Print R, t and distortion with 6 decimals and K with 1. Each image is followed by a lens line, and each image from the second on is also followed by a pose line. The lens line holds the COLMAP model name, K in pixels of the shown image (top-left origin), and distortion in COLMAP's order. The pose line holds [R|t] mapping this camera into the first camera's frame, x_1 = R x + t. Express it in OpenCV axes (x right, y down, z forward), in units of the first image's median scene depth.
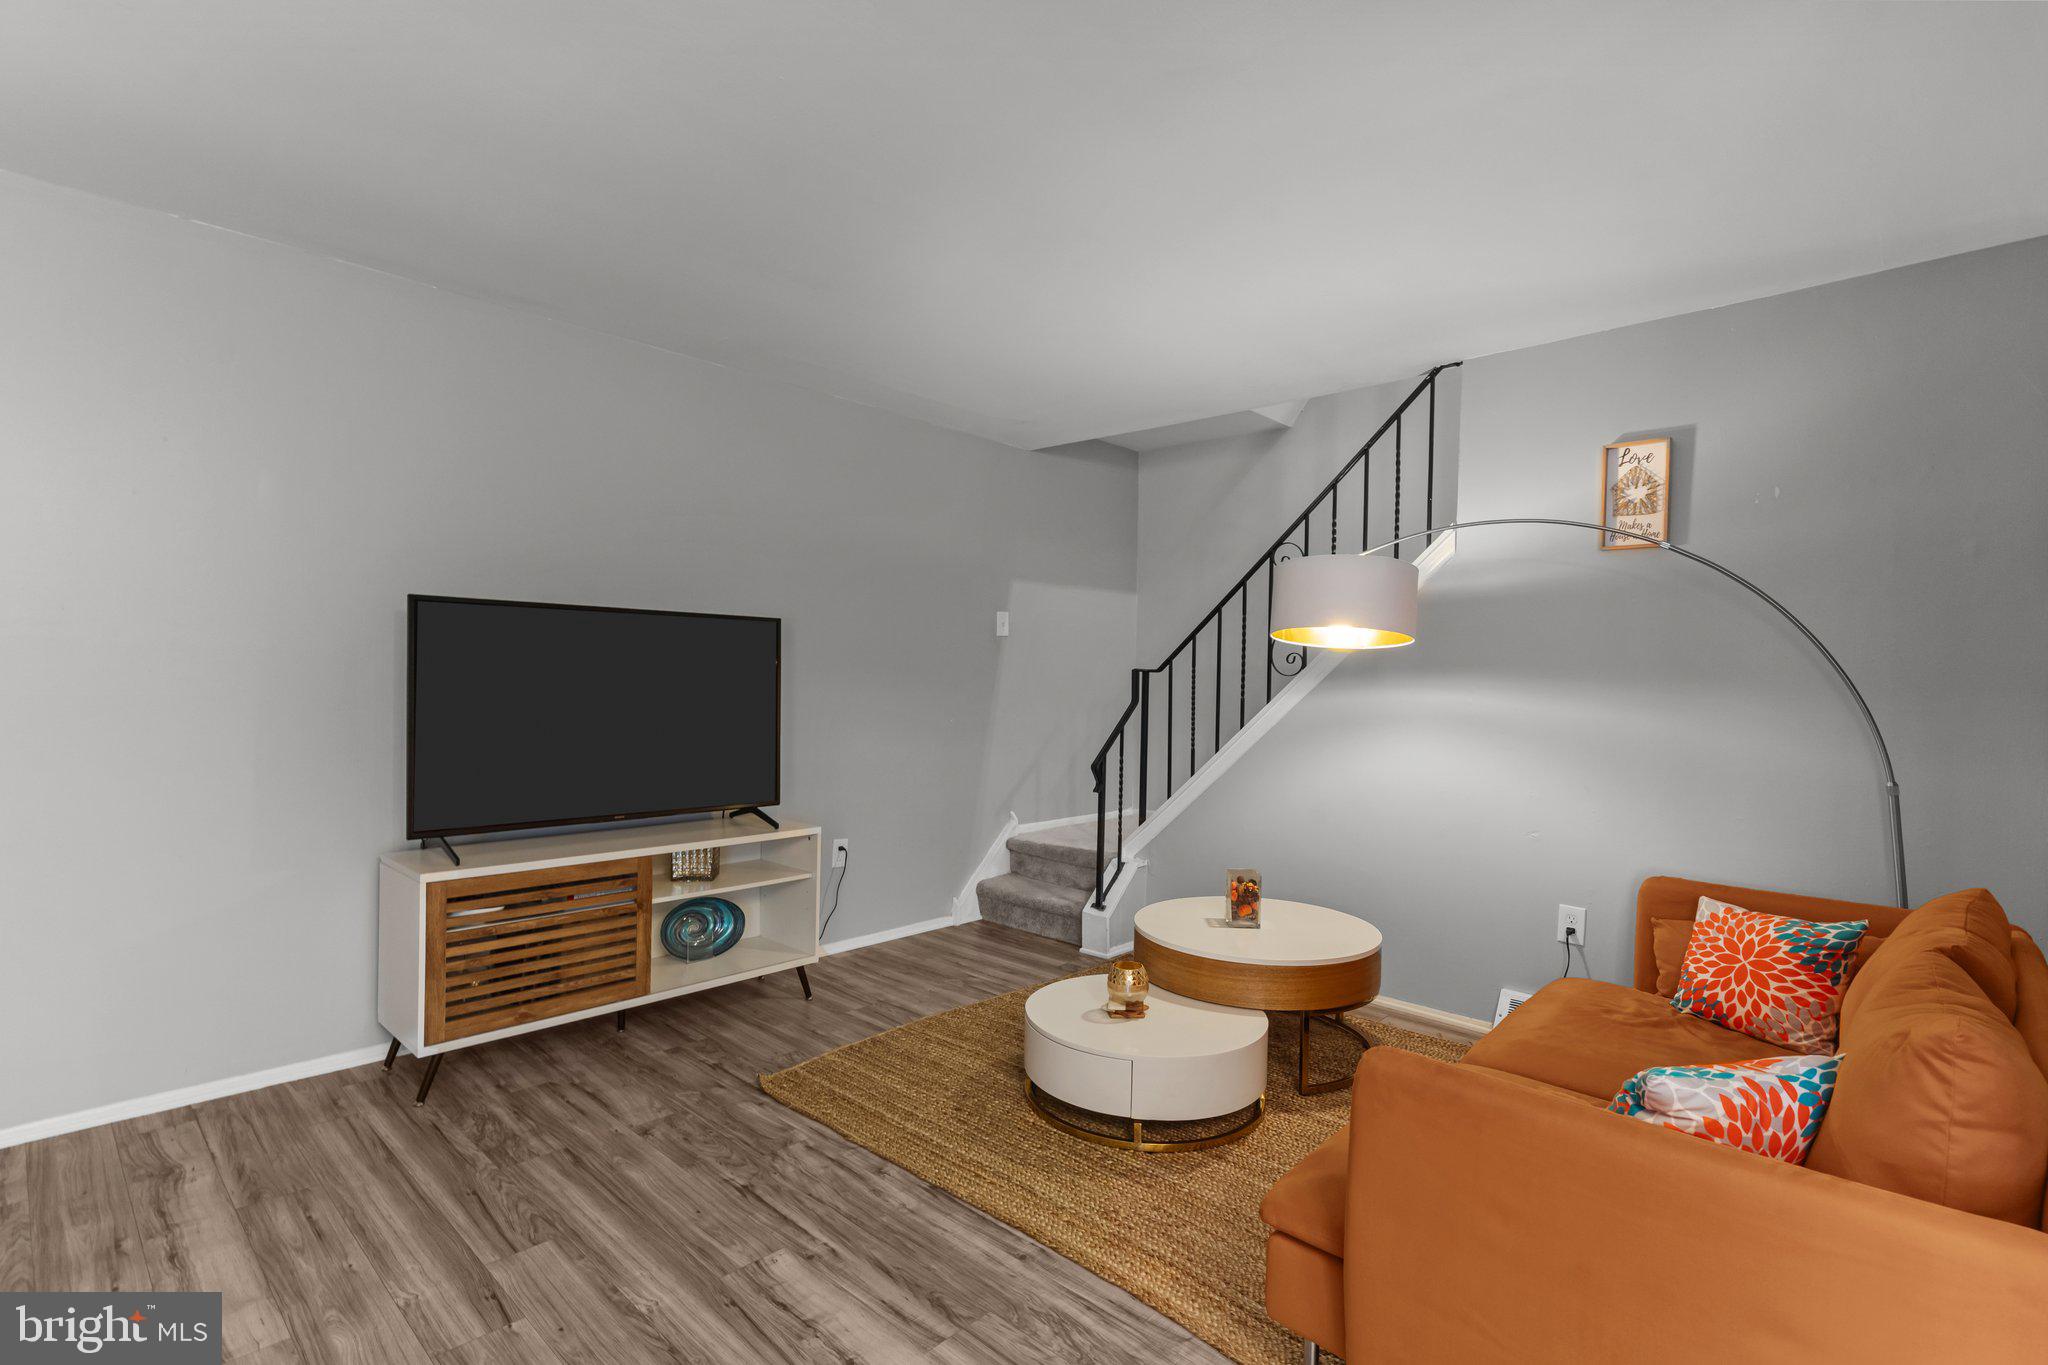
lens RADIAL K [[971.0, 0, 1024.0], [0, 971.0, 682.5], [0, 0, 1]] dist [0.015446, 0.000198]
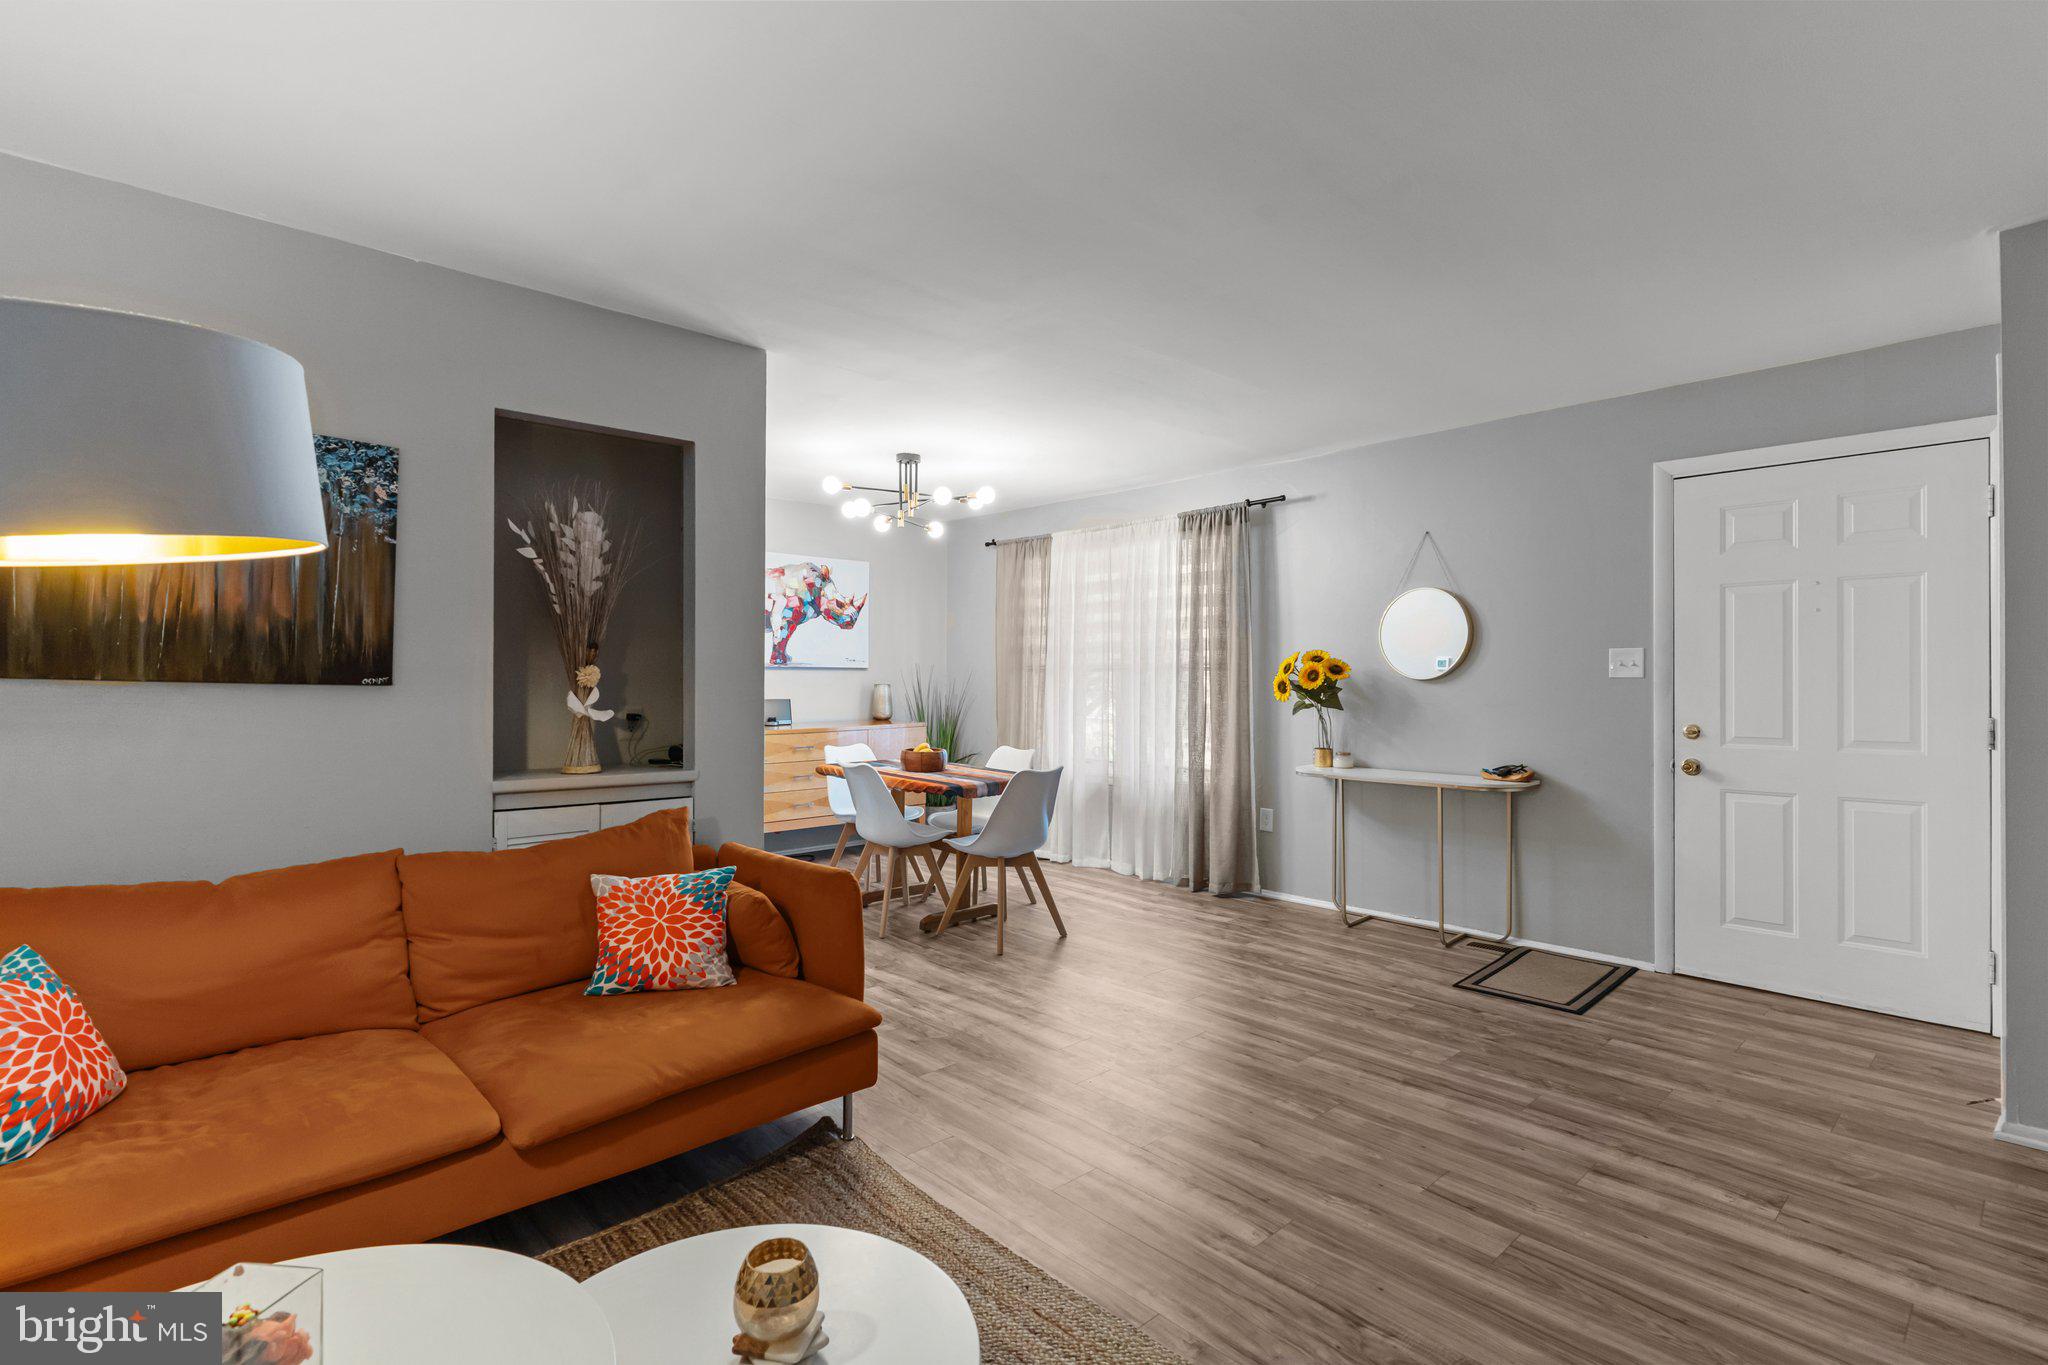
lens RADIAL K [[967.1, 0, 1024.2], [0, 967.1, 677.7], [0, 0, 1]] dist [0.000178, 0.000638]
pose [[-0.998034, -0.016186, 0.060544, -0.048382], [-0.016015, 0.999866, 0.003314, -0.006042], [-0.060590, 0.002338, -0.998160, 1.661572]]
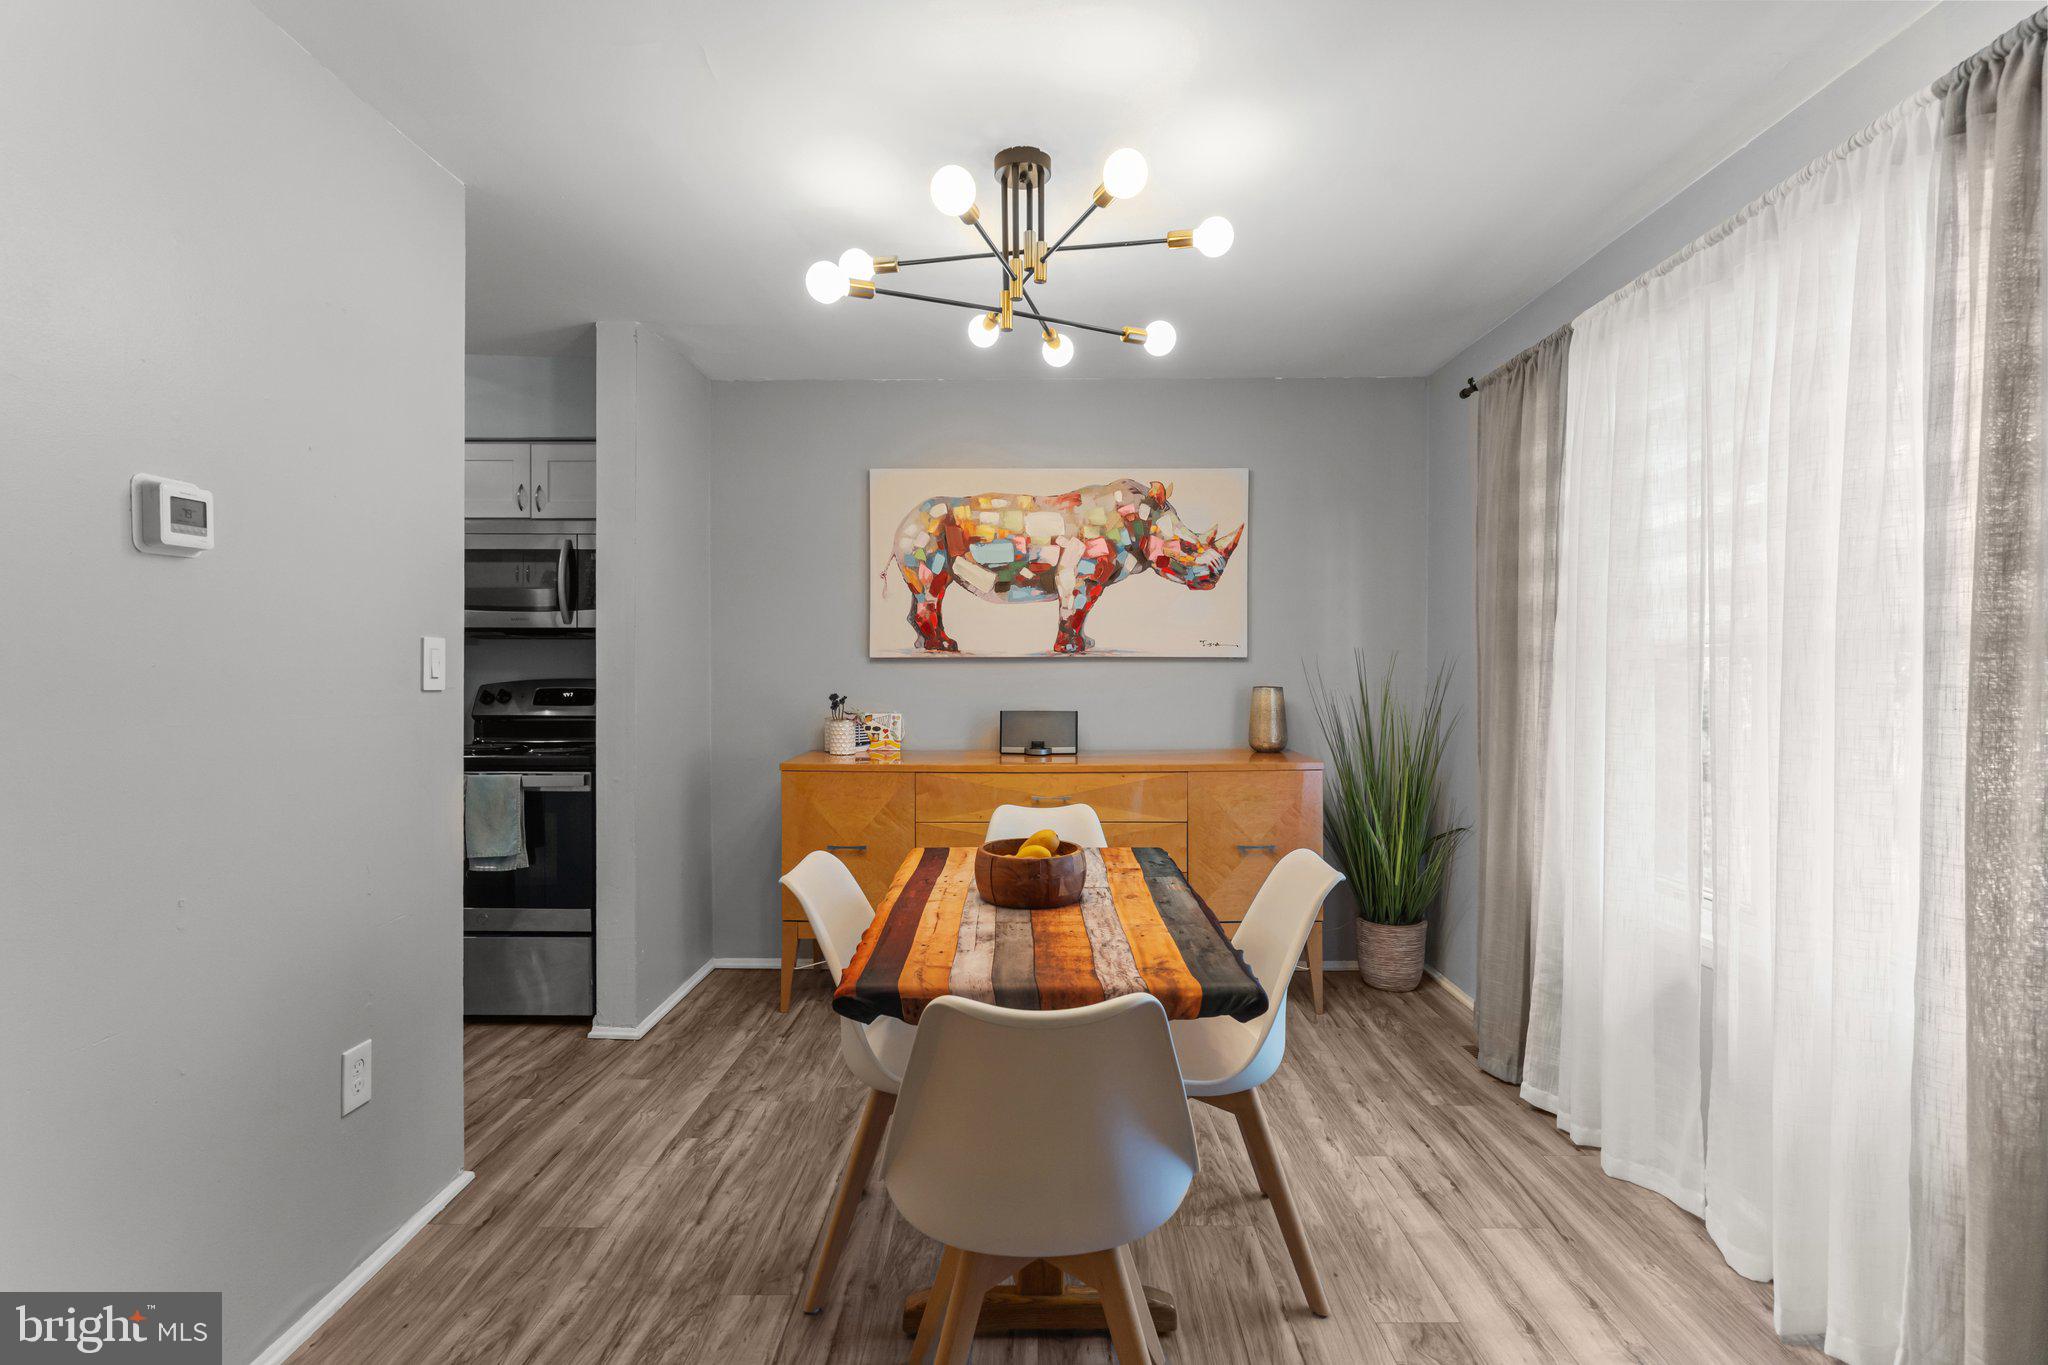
lens RADIAL K [[967.1, 0, 1024.2], [0, 967.1, 677.7], [0, 0, 1]] dist [0.000178, 0.000638]
pose [[-0.680097, -0.018638, 0.732885, -0.326979], [-0.009073, 0.999814, 0.017007, -0.008143], [-0.733066, 0.004917, -0.680140, 0.261244]]
